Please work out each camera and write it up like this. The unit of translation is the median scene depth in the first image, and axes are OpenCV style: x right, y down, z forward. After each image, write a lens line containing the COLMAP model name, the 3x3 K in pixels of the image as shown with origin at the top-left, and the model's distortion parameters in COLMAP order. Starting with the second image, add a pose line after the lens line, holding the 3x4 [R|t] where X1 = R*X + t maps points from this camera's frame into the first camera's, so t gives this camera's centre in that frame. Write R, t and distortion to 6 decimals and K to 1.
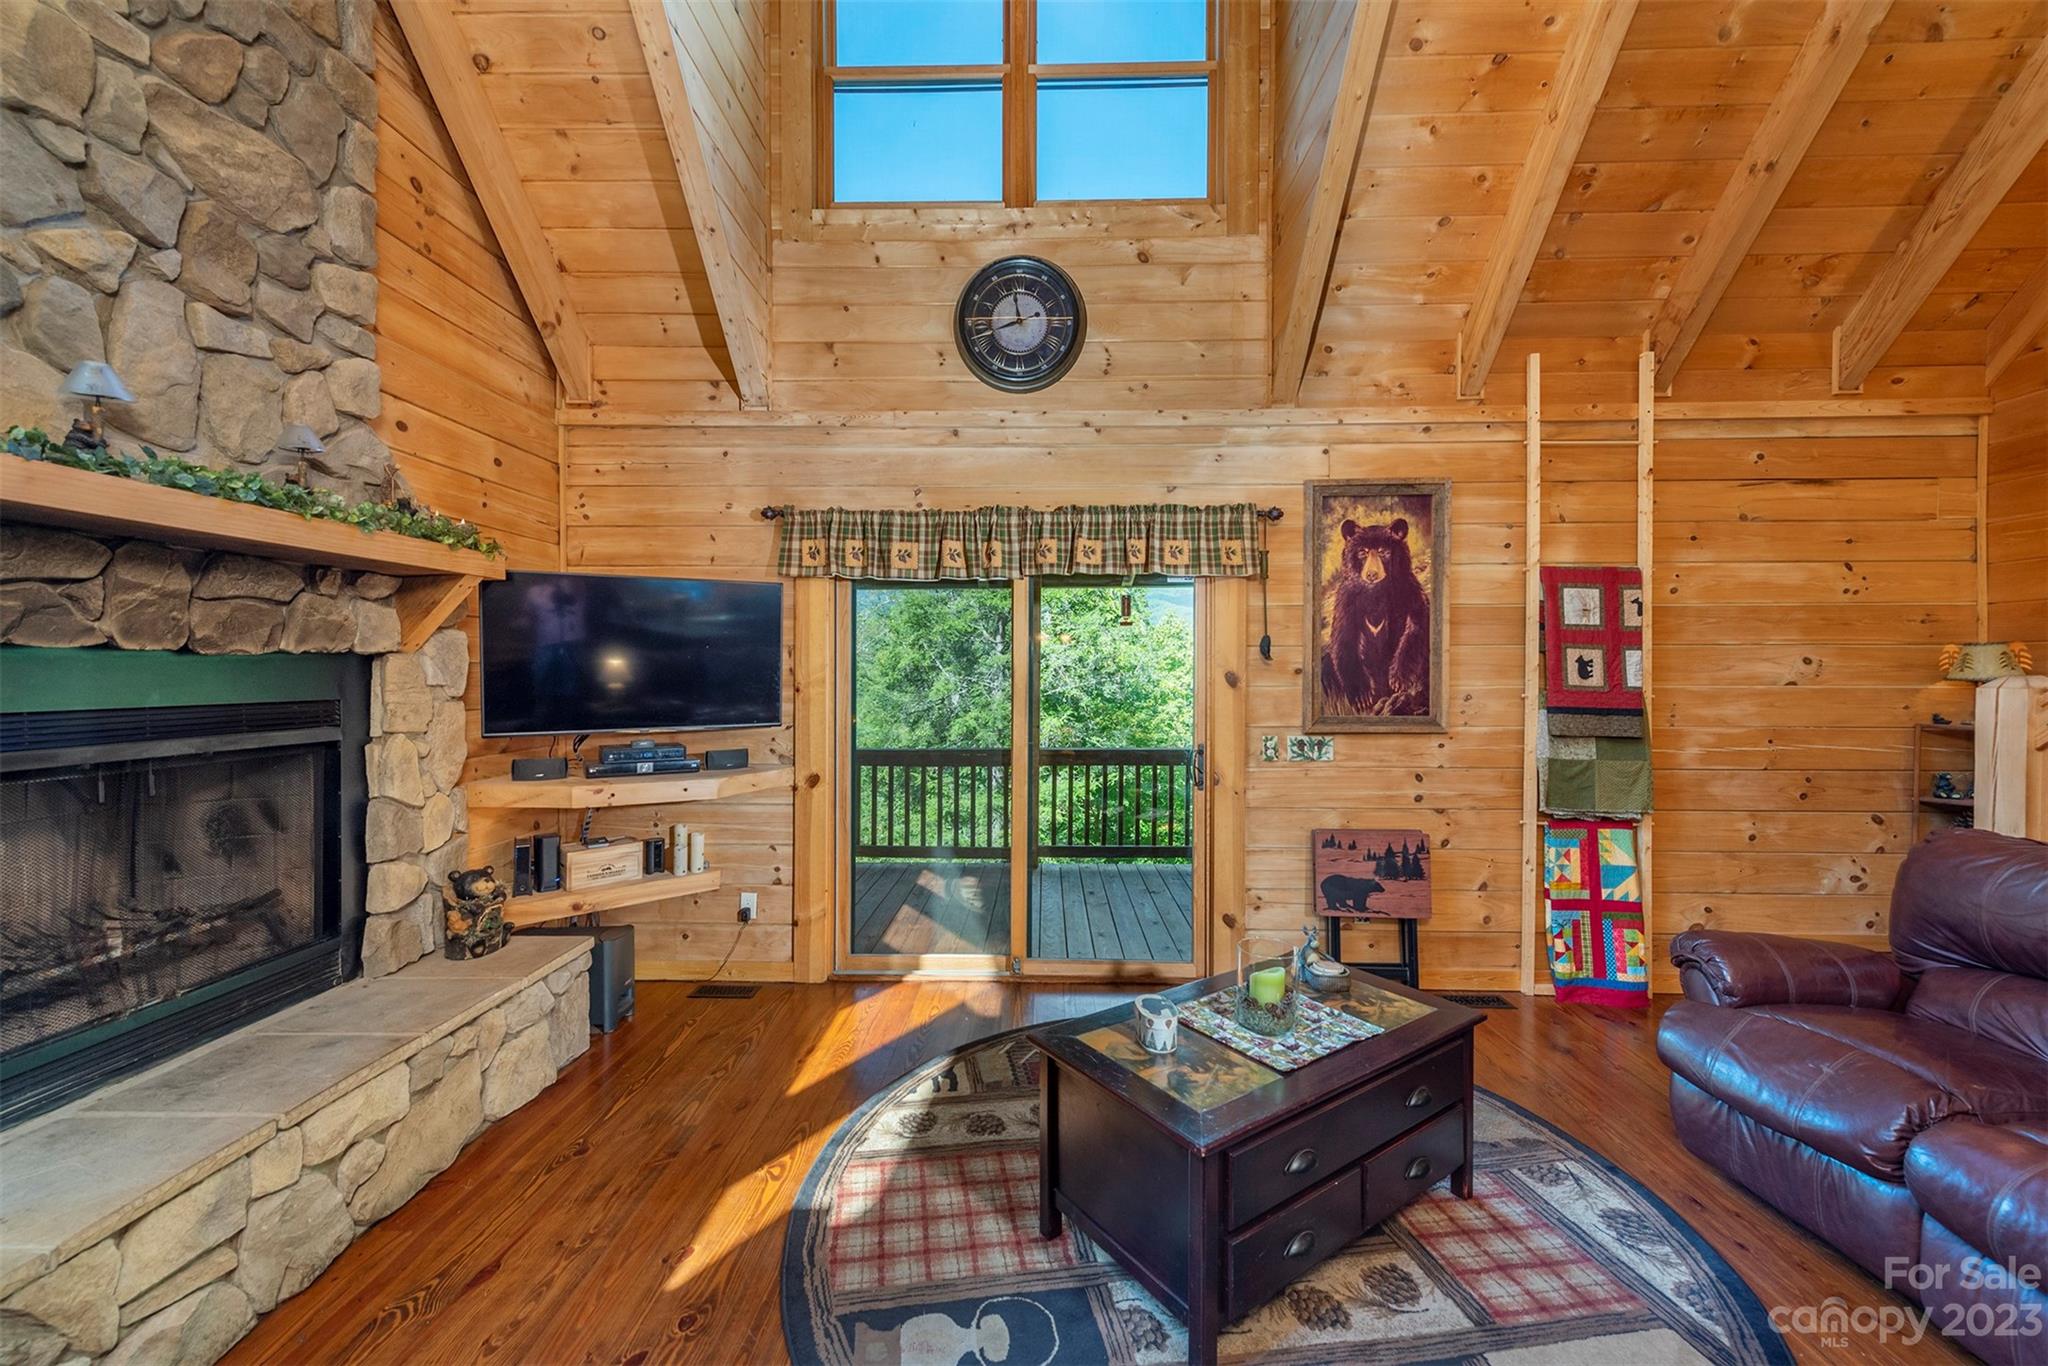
lens RADIAL K [[800.0, 0, 1022.3], [0, 800.0, 673.9], [0, 0, 1]] dist [0.013288, -0.003884]
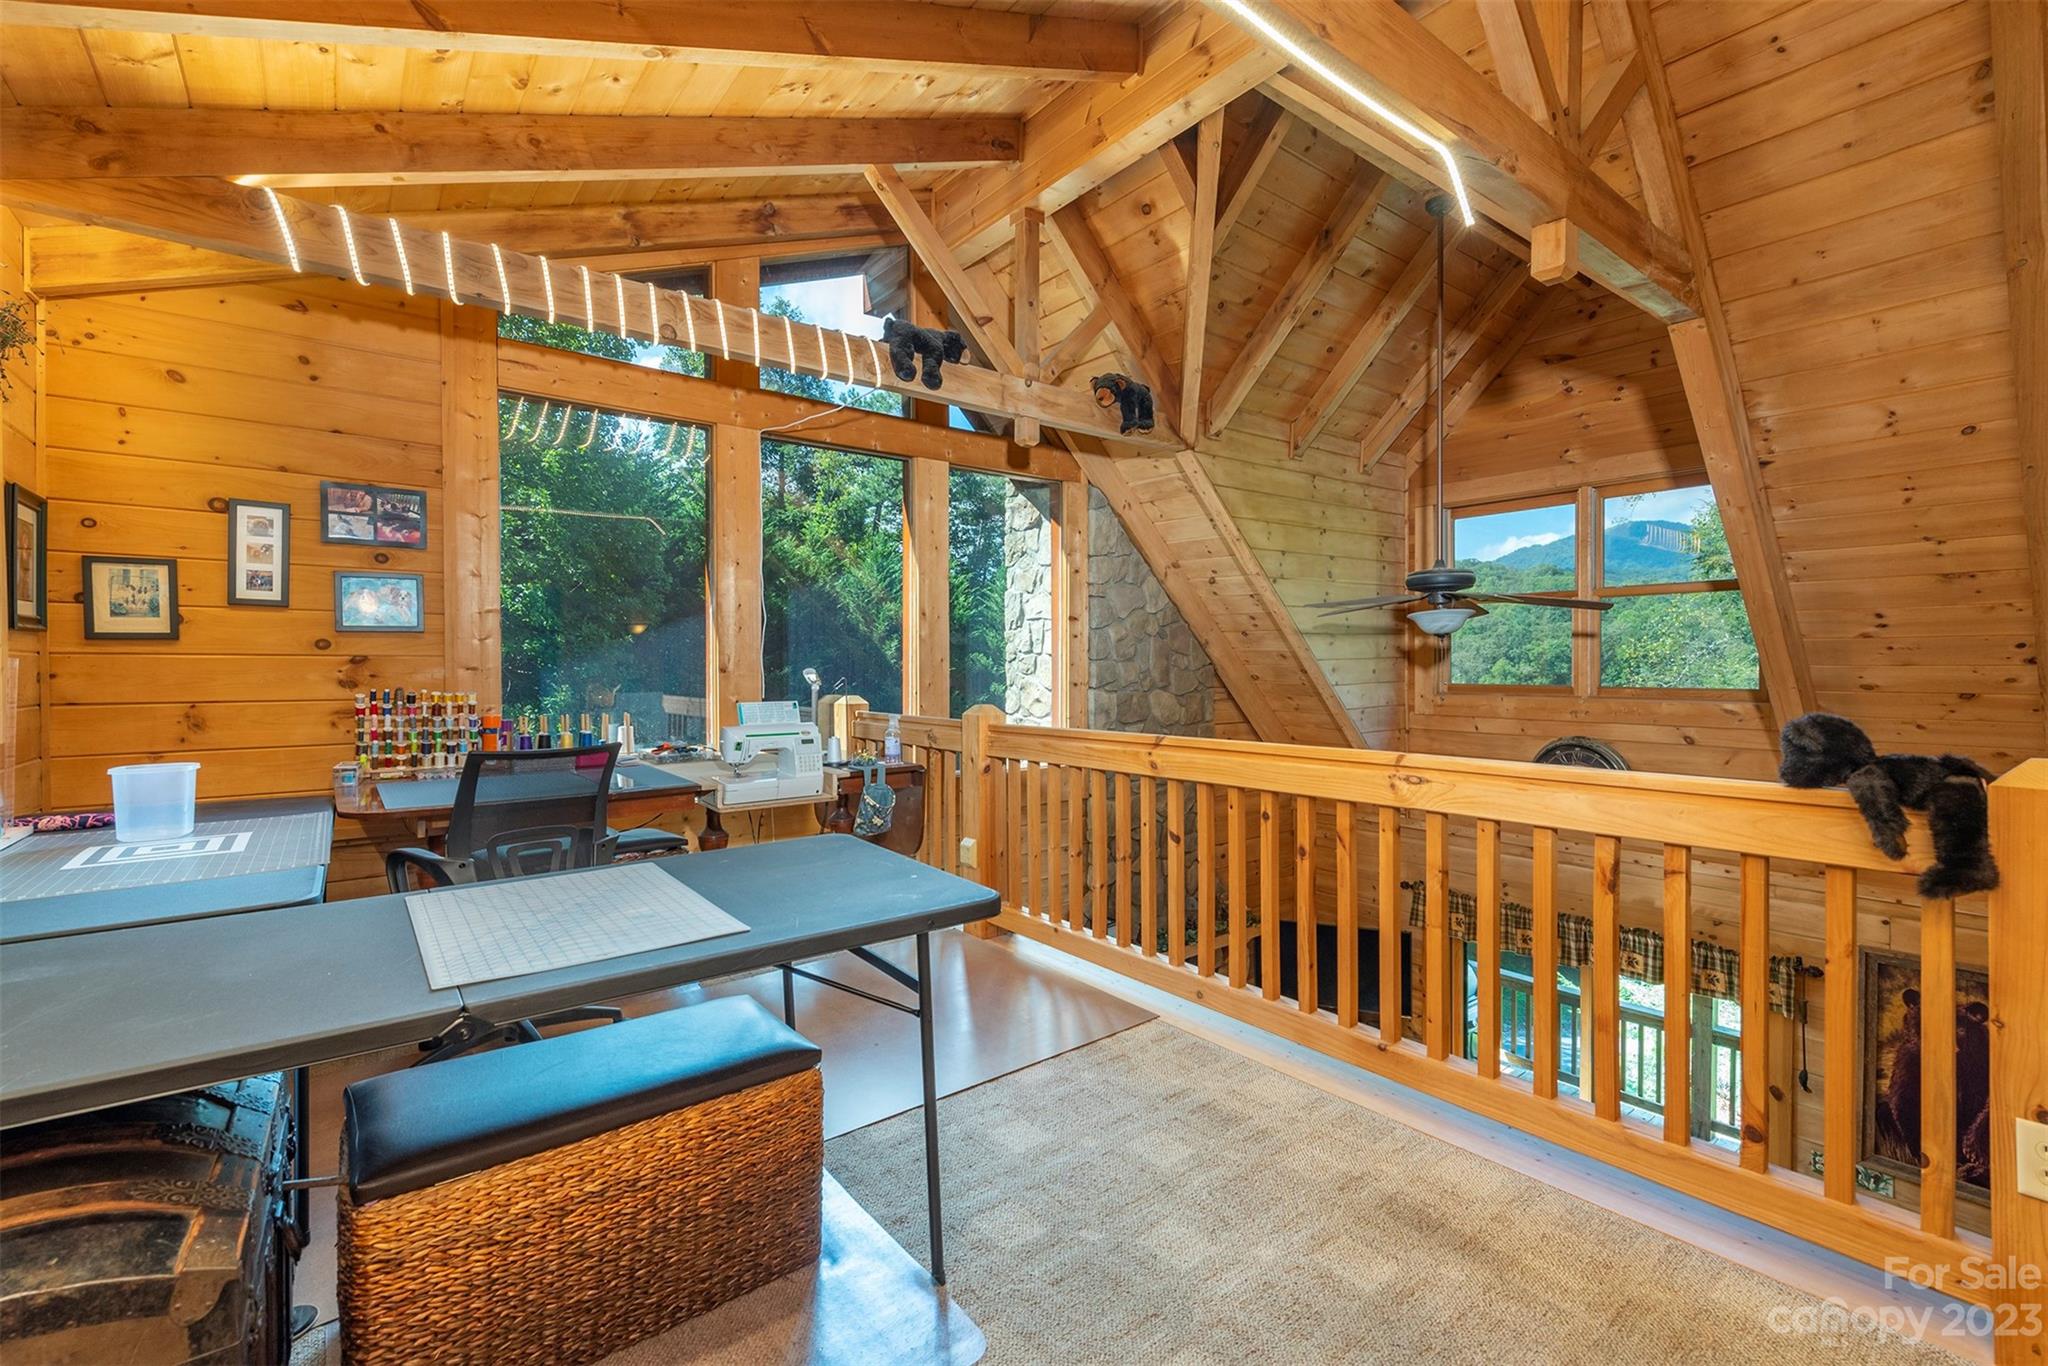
lens RADIAL K [[867.3, 0, 1023.4], [0, 867.3, 677.7], [0, 0, 1]] dist [0.012783, -0.005120]
pose [[0.633805, 0.004784, -0.773478, 0.574956], [0.003993, 0.999947, 0.009456, -0.657375], [0.773483, -0.009082, 0.633752, -0.740376]]
